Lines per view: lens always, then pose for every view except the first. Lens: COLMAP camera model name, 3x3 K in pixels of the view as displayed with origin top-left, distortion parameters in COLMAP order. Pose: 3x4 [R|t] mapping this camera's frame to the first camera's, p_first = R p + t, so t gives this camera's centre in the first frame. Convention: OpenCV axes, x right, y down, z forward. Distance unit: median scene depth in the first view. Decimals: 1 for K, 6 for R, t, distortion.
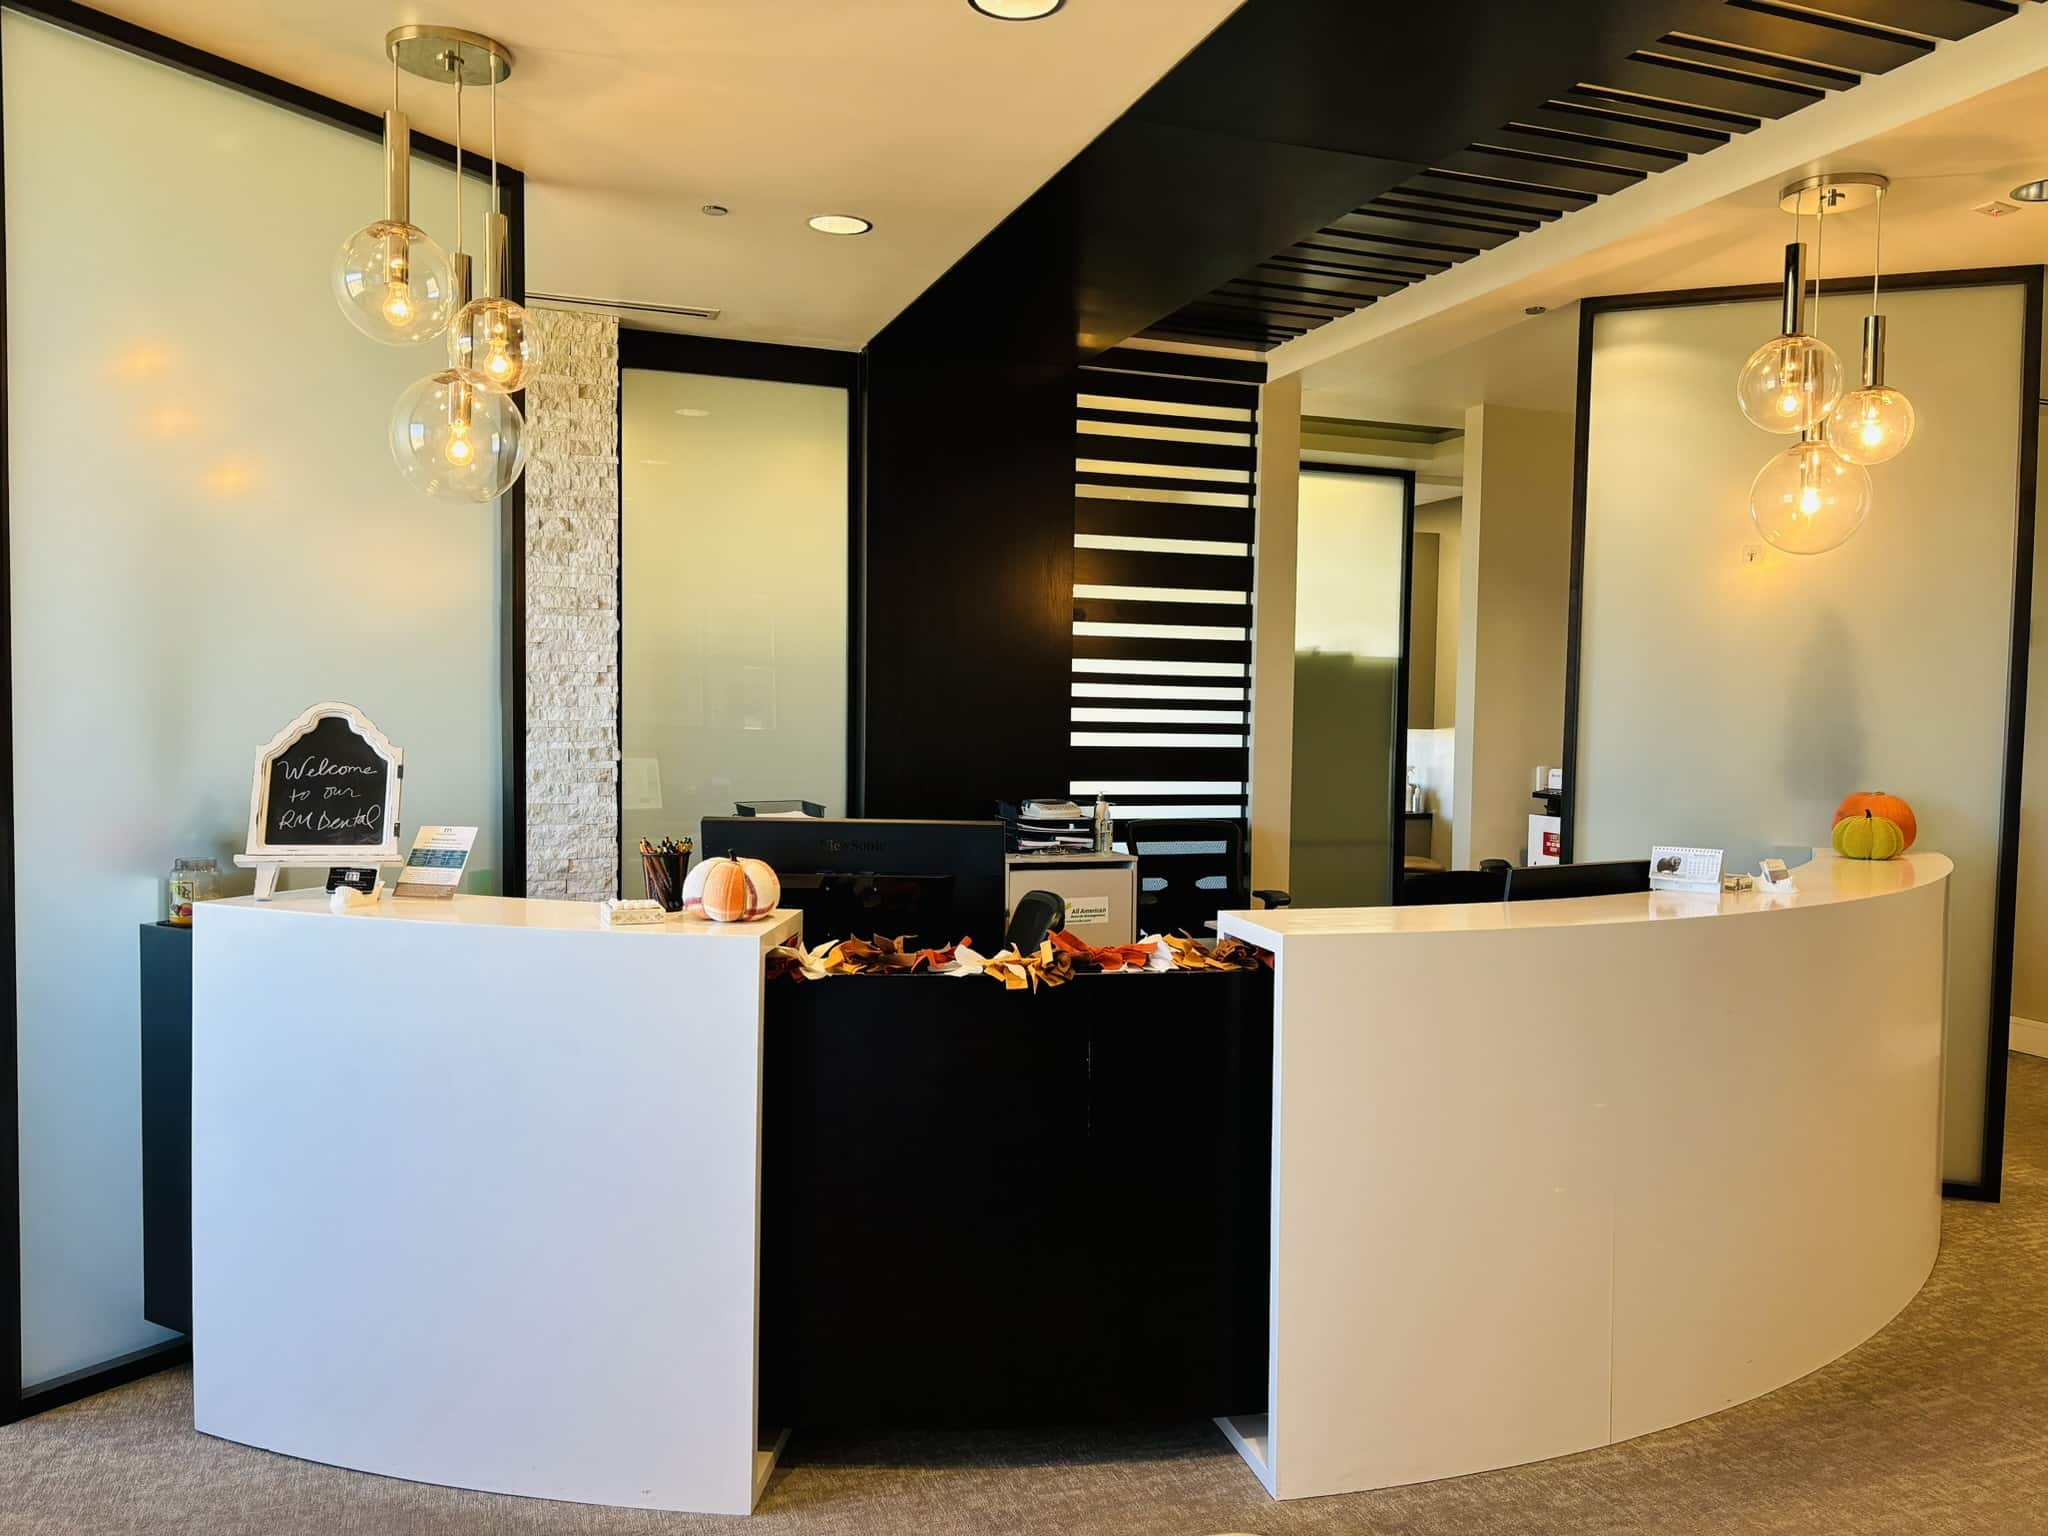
lens RADIAL K [[1539.7, 0, 1027.9], [0, 1539.7, 799.6], [0, 0, 1]] dist [0.045922, -0.055297]
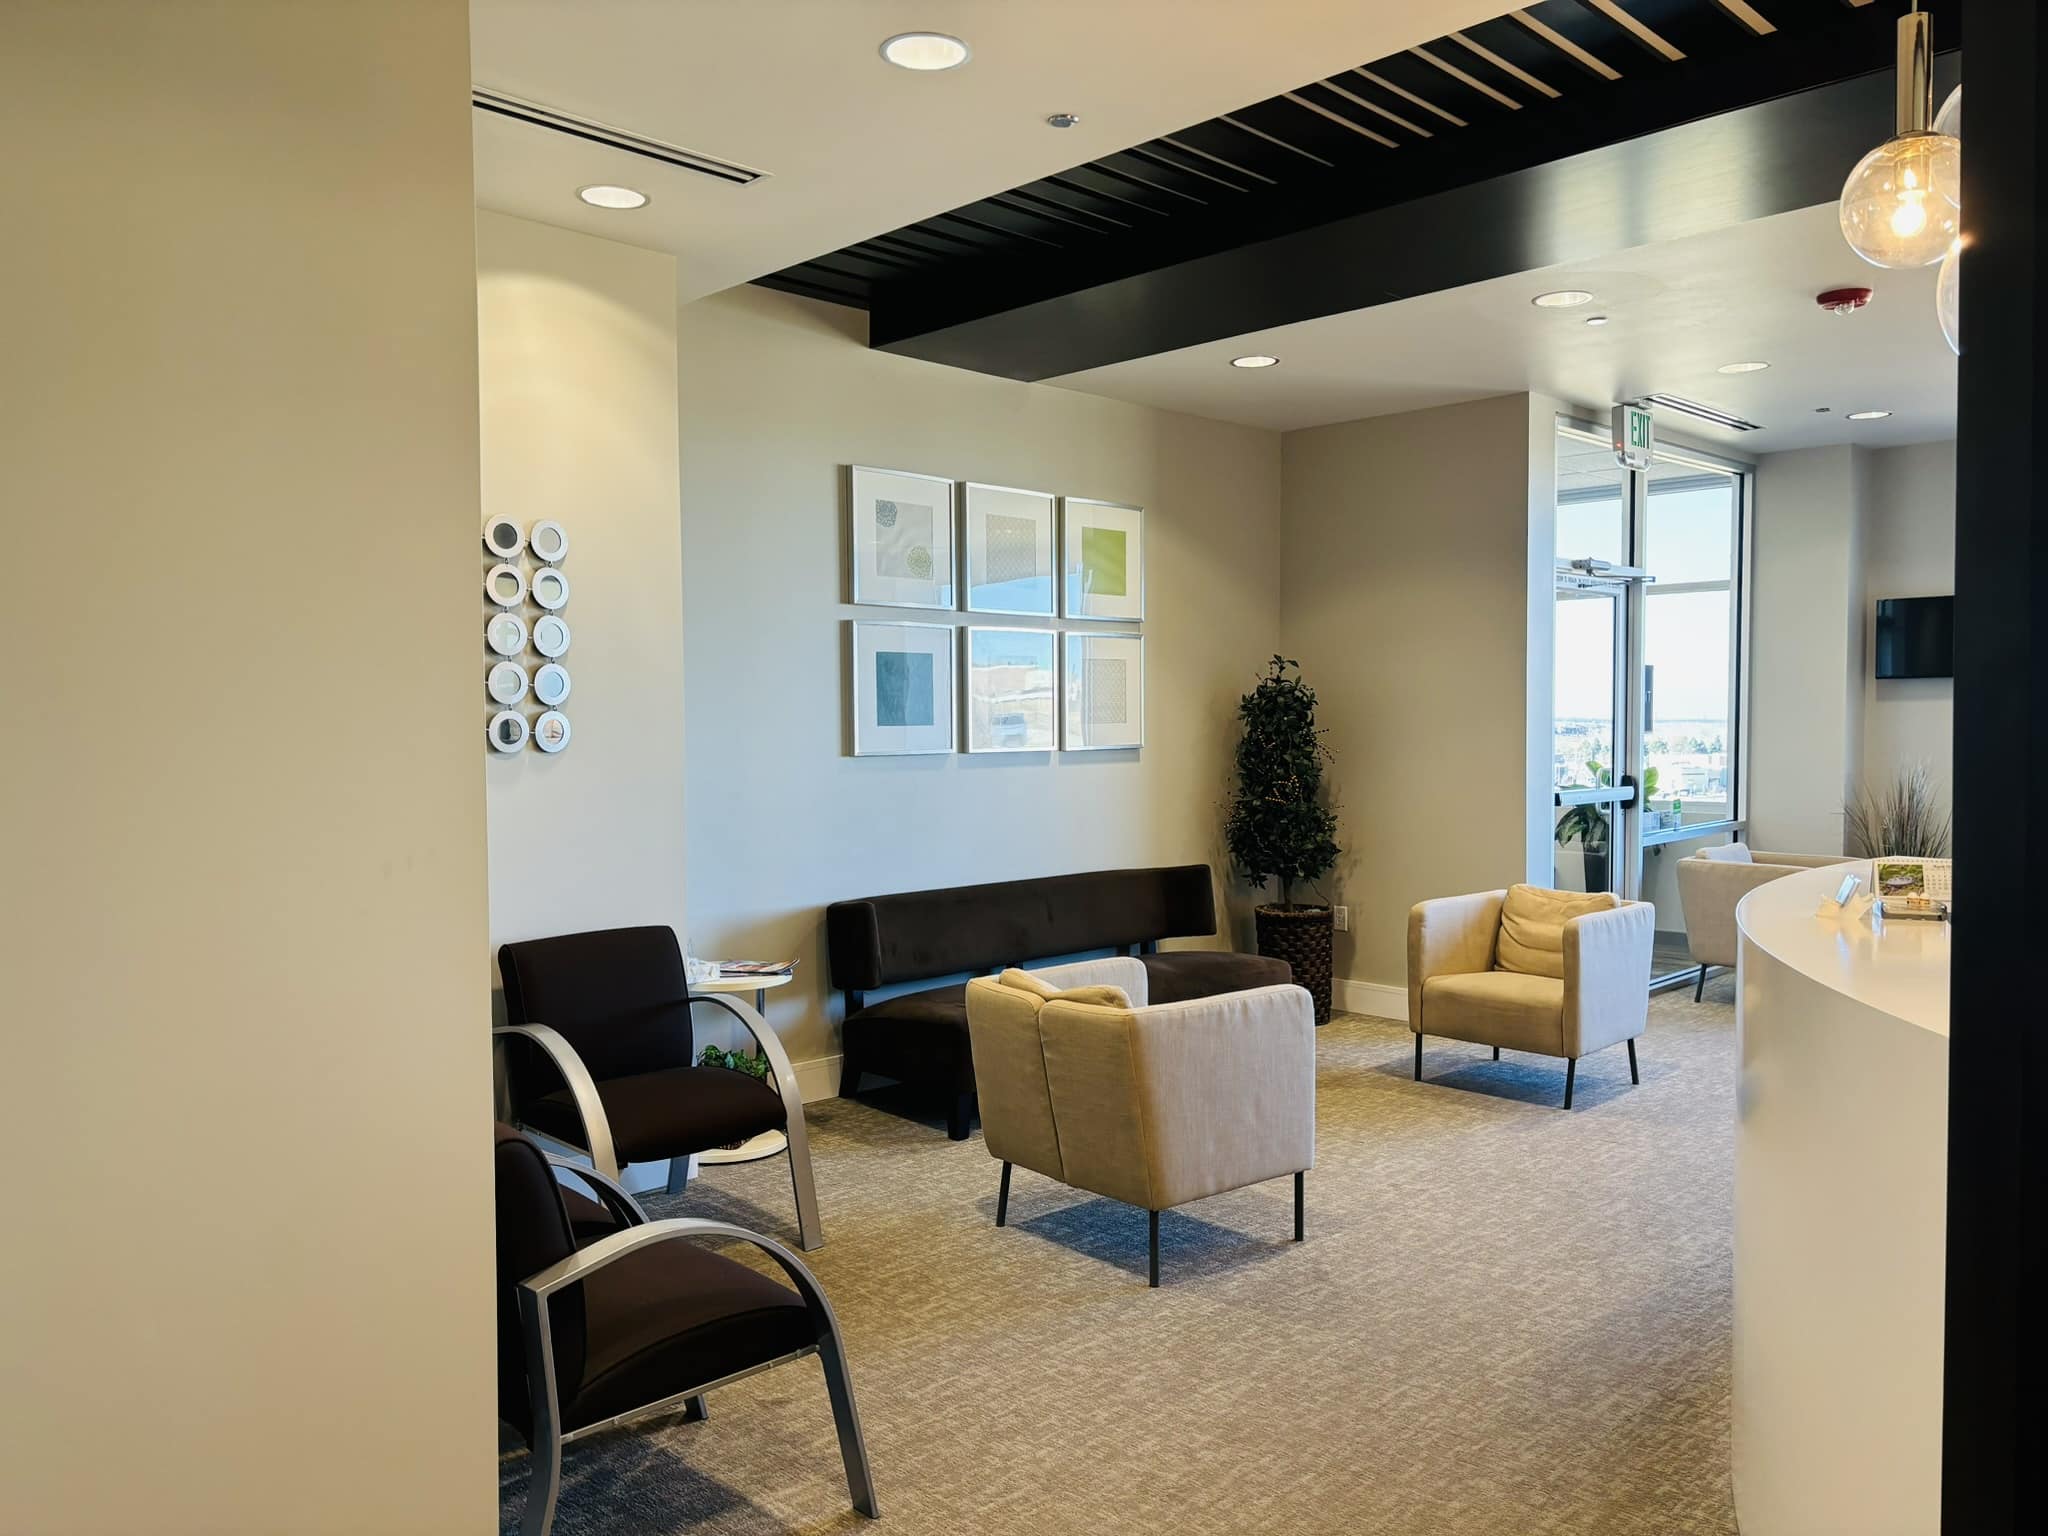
lens RADIAL K [[1539.7, 0, 1016.6], [0, 1539.7, 770.2], [0, 0, 1]] dist [0.045922, -0.055297]
pose [[-0.909902, 0.006181, -0.414777, 1.215966], [-0.024287, 0.997380, 0.068141, -0.058768], [0.414111, 0.072076, -0.907368, 1.564274]]
